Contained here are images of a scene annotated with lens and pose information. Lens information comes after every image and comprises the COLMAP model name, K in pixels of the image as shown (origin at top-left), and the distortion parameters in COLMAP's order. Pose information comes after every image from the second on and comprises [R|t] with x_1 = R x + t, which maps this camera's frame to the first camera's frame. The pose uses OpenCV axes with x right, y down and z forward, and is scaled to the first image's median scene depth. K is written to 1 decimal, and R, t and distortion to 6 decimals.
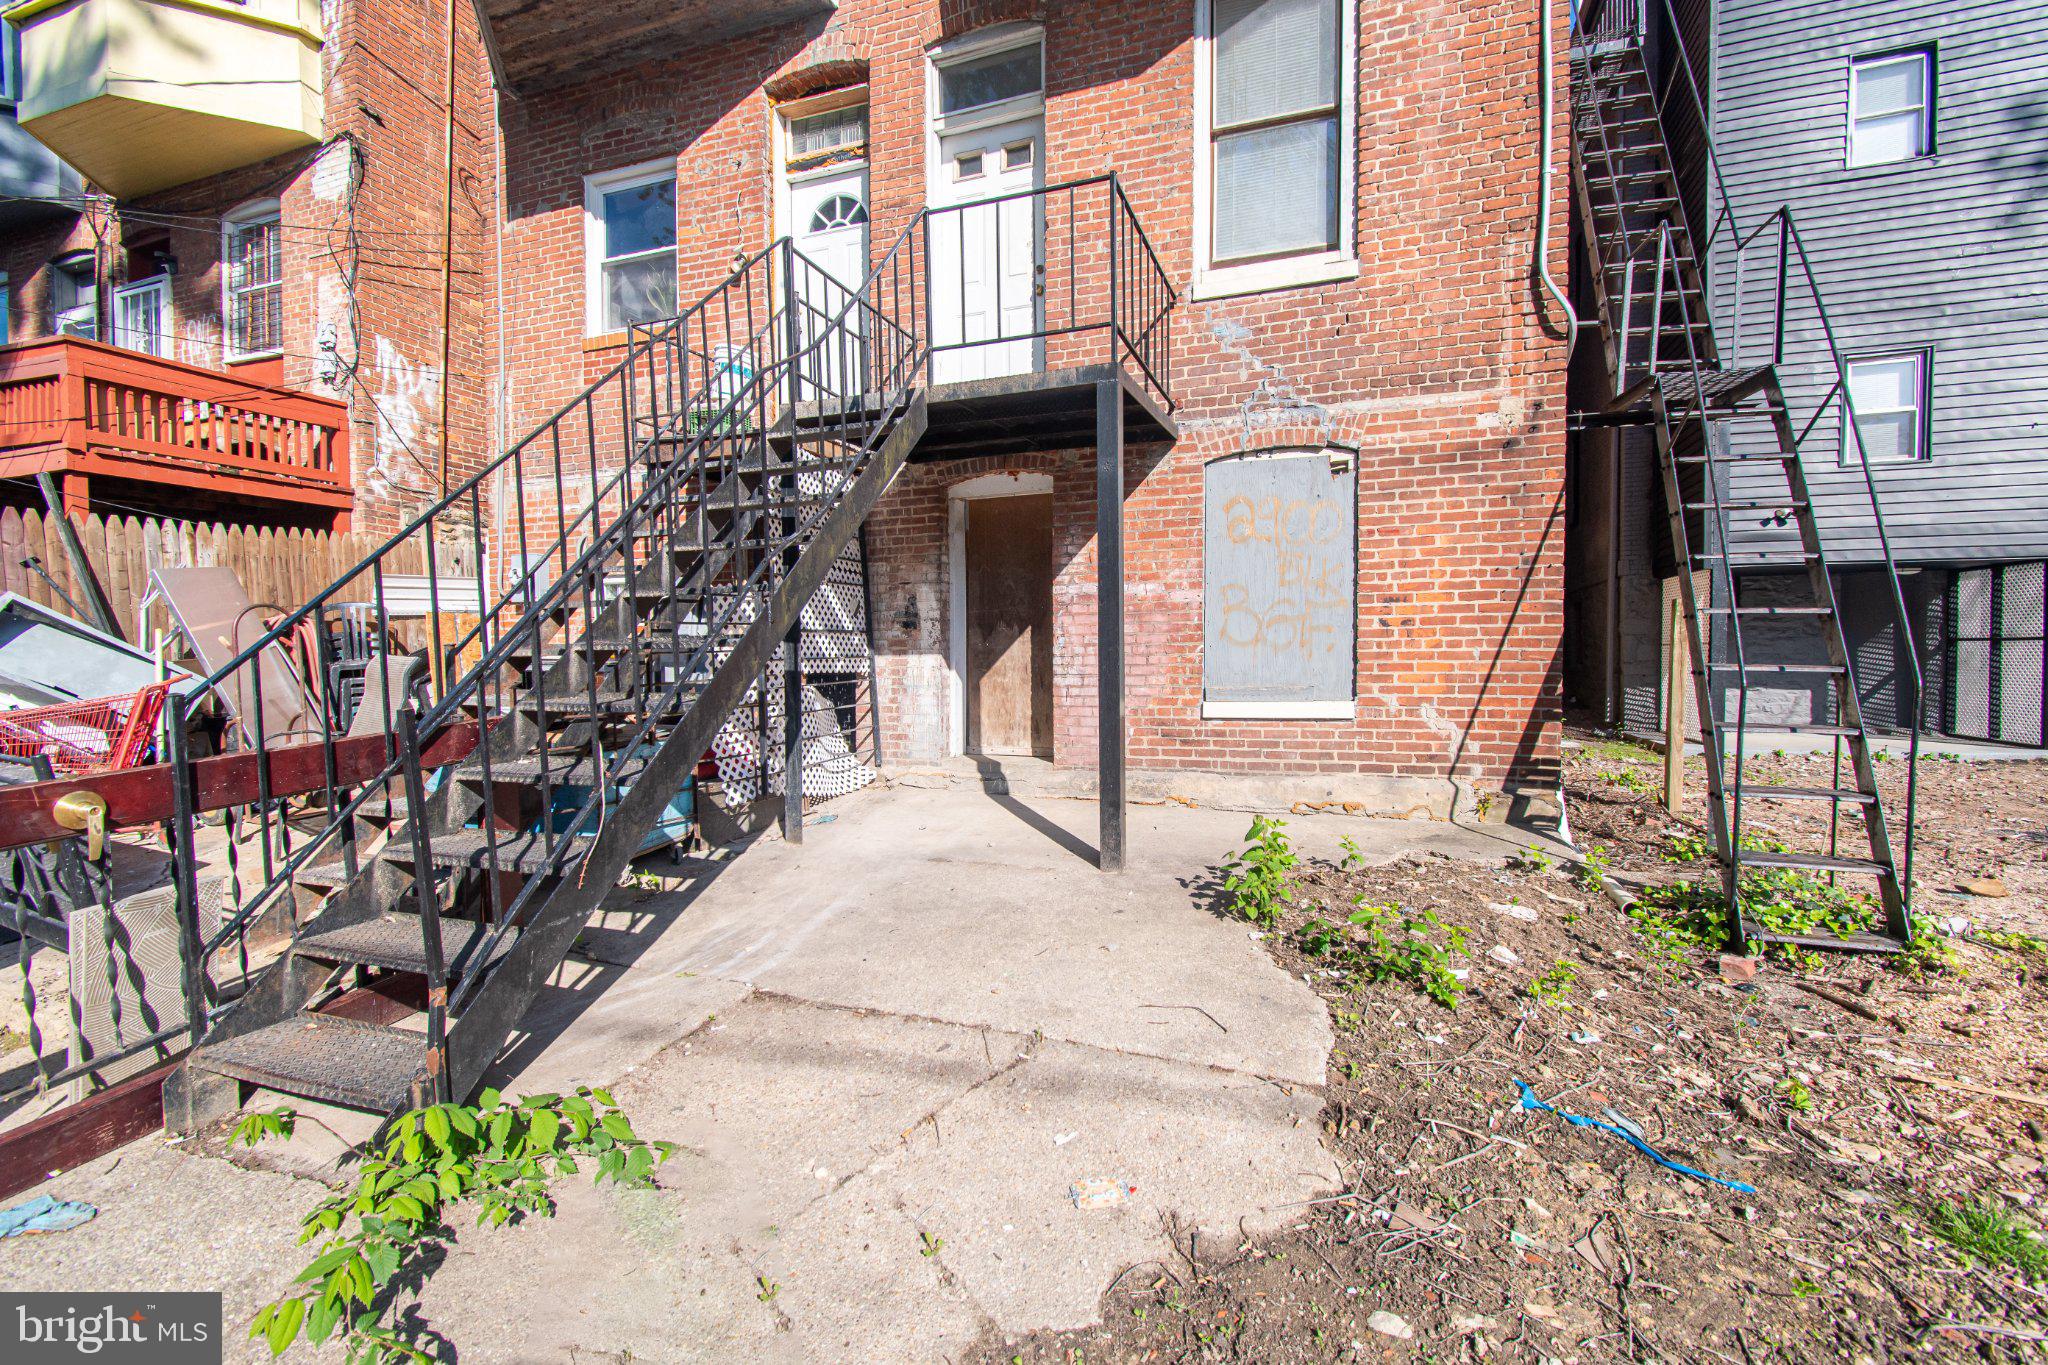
lens RADIAL K [[902.4, 0, 1025.2], [0, 902.4, 683.3], [0, 0, 1]] dist [-0.003229, -0.001798]
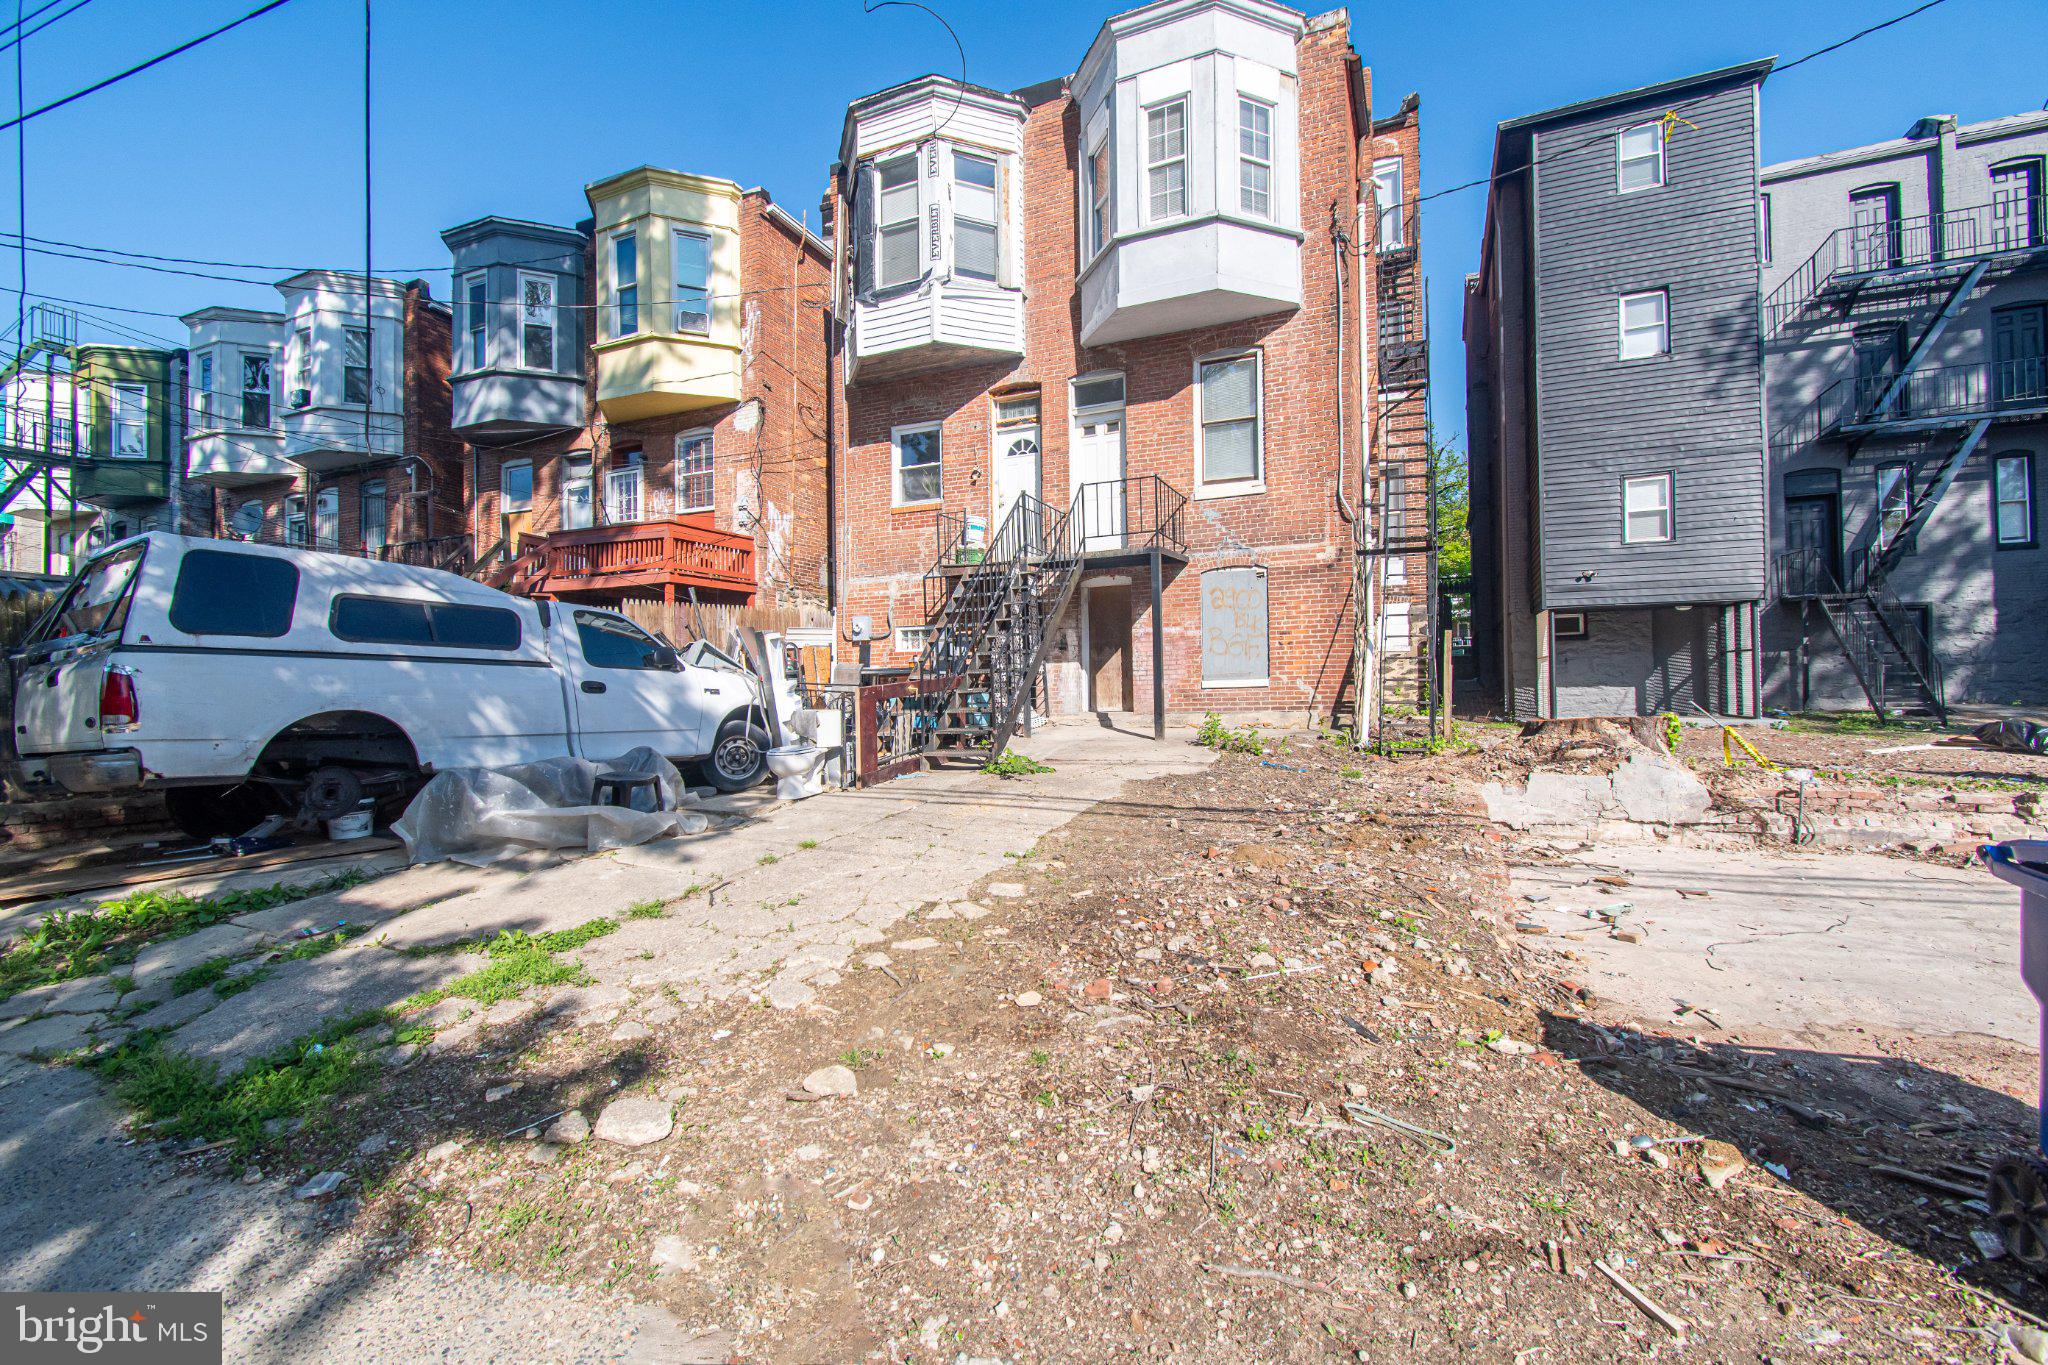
lens RADIAL K [[902.4, 0, 1017.8], [0, 902.4, 685.4], [0, 0, 1]] dist [-0.003229, -0.001798]
pose [[0.996733, -0.010632, -0.080063, -0.063596], [0.007858, 0.999361, -0.034882, 0.090130], [0.080382, 0.034139, 0.996179, -1.056393]]
